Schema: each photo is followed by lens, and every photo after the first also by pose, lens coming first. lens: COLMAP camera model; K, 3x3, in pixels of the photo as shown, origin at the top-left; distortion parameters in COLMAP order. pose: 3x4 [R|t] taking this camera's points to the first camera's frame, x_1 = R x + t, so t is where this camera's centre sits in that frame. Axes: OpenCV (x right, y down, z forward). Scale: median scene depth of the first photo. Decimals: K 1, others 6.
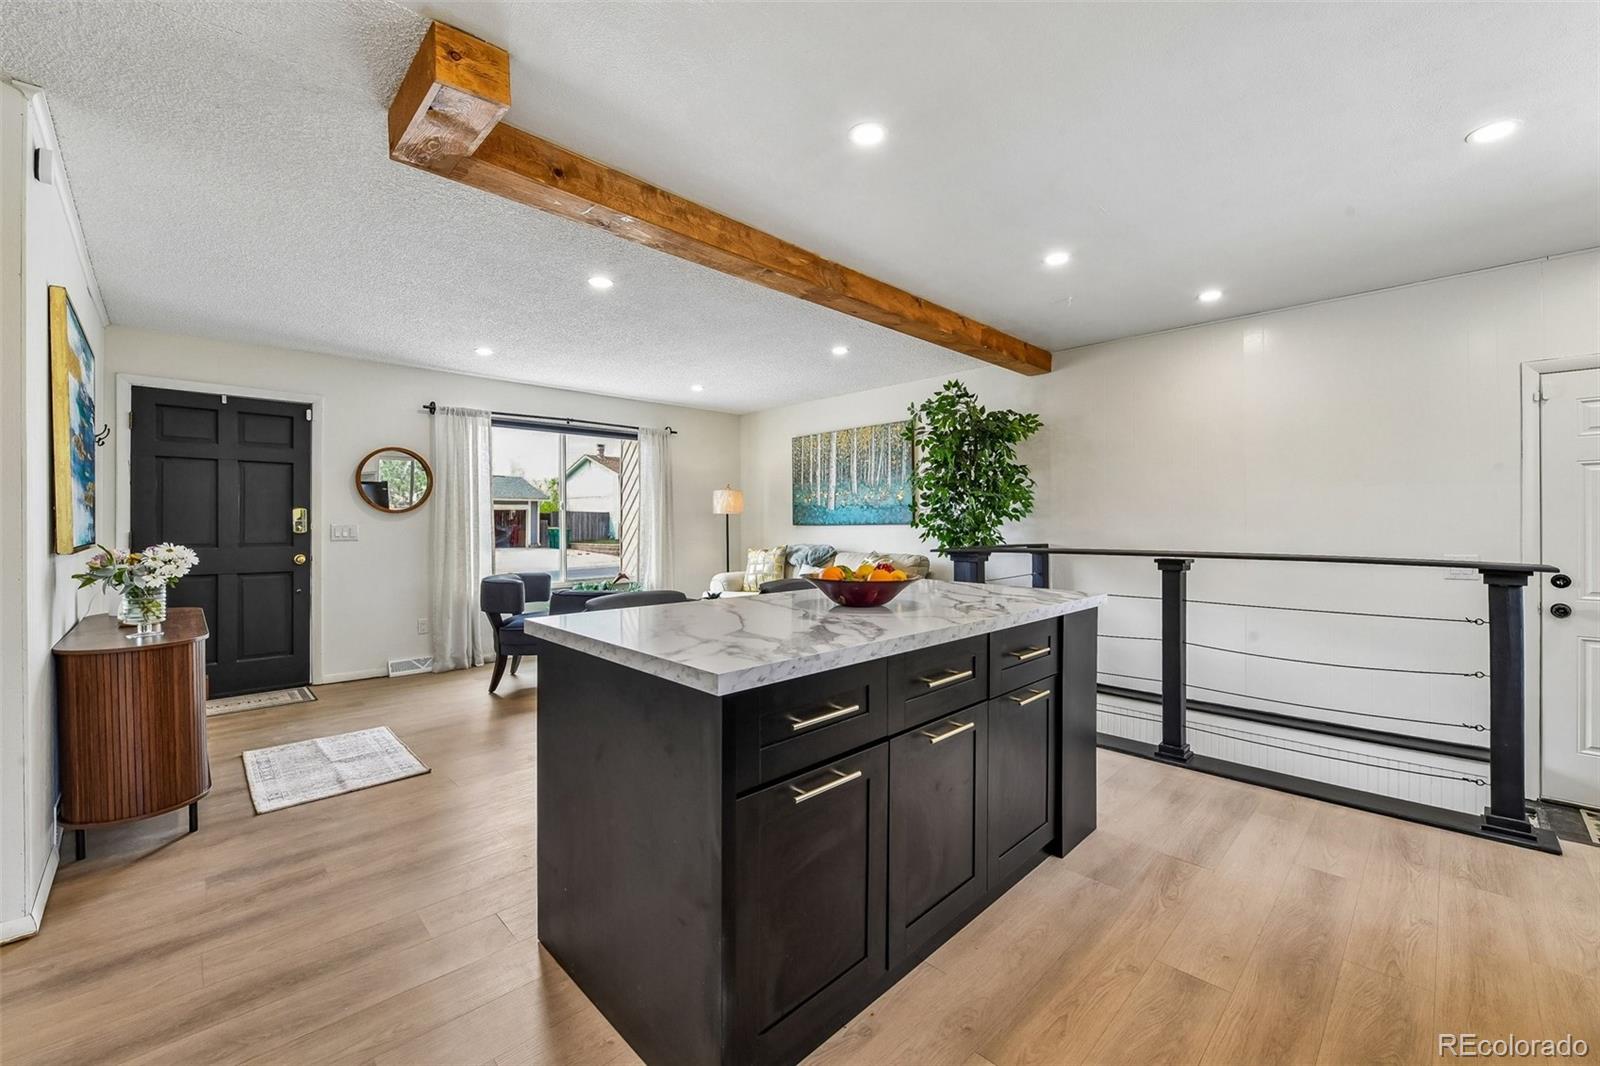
lens RADIAL K [[641.9, 0, 806.7], [0, 641.9, 520.2], [0, 0, 1]] dist [-0.001261, -0.000177]
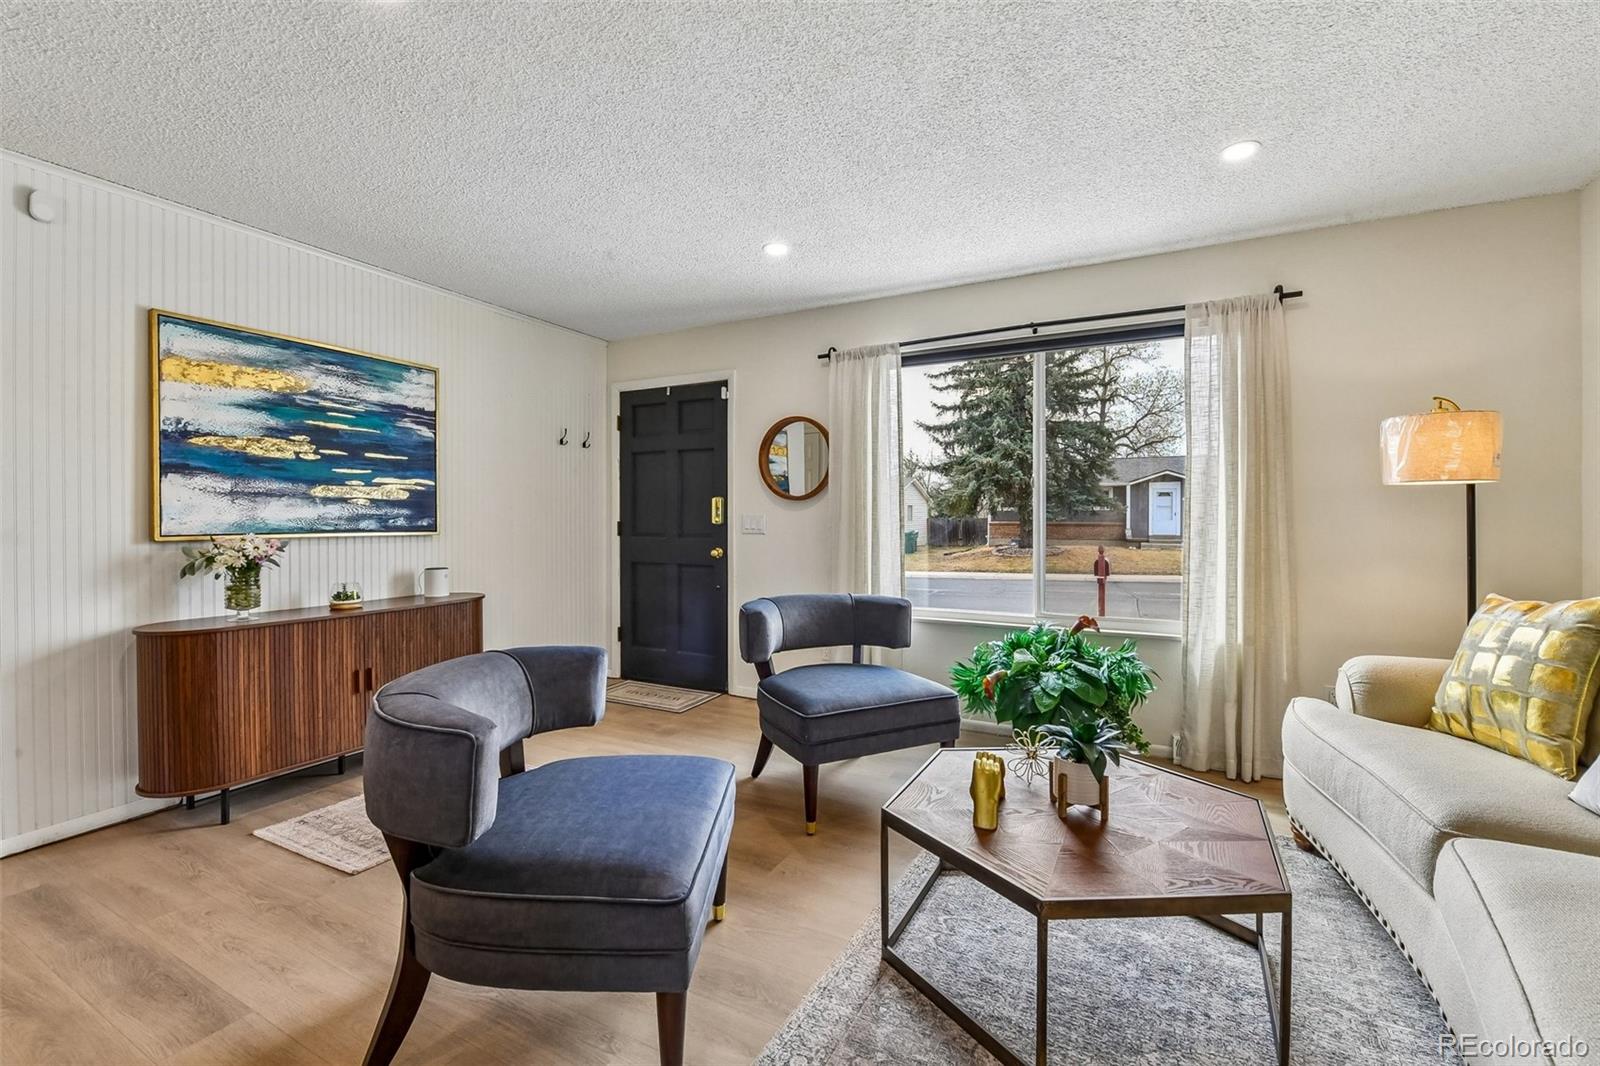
lens RADIAL K [[672.4, 0, 798.4], [0, 672.4, 513.2], [0, 0, 1]] dist [-0.020802, -0.000246]
pose [[0.306182, -0.001701, -0.951971, 0.153996], [0.005978, 0.999982, 0.000135, 0.005058], [0.951954, -0.005732, 0.306187, 0.821859]]
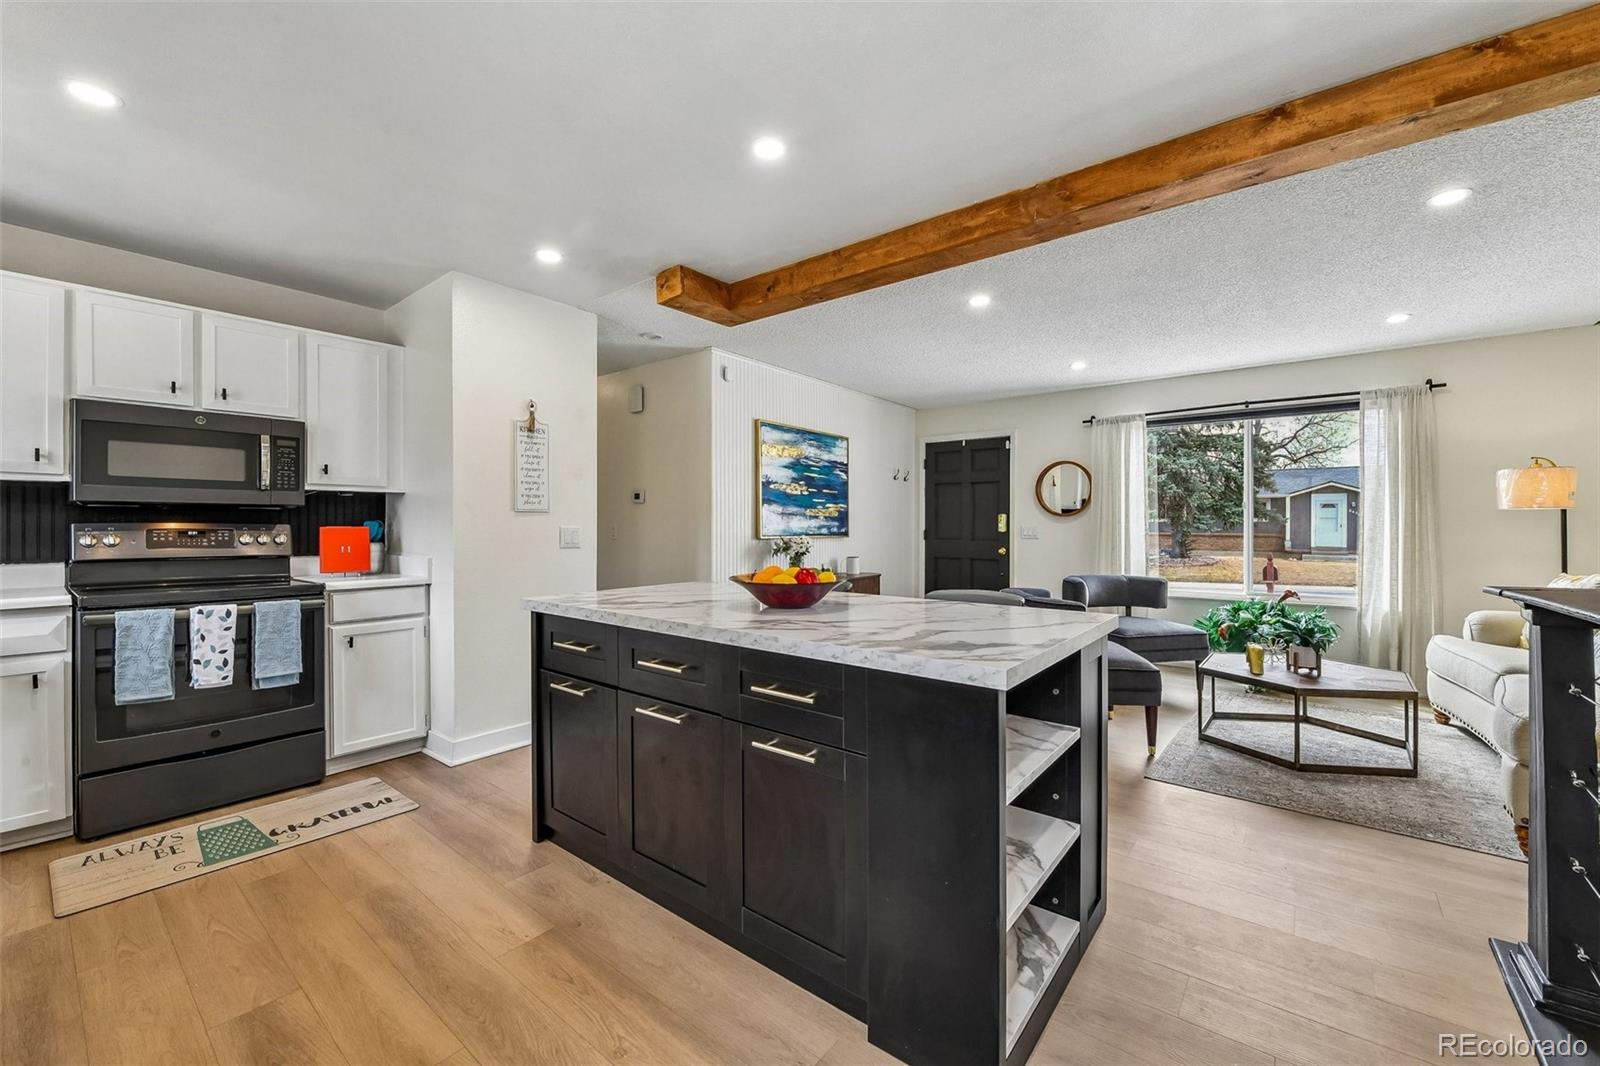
lens RADIAL K [[633.0, 0, 805.8], [0, 633.0, 521.2], [0, 0, 1]] dist [-0.001292, -0.008139]
pose [[0.122247, -0.004551, -0.992489, 0.501935], [0.003190, 0.999986, -0.004192, 0.001379], [0.992495, -0.002653, 0.122259, 0.420462]]
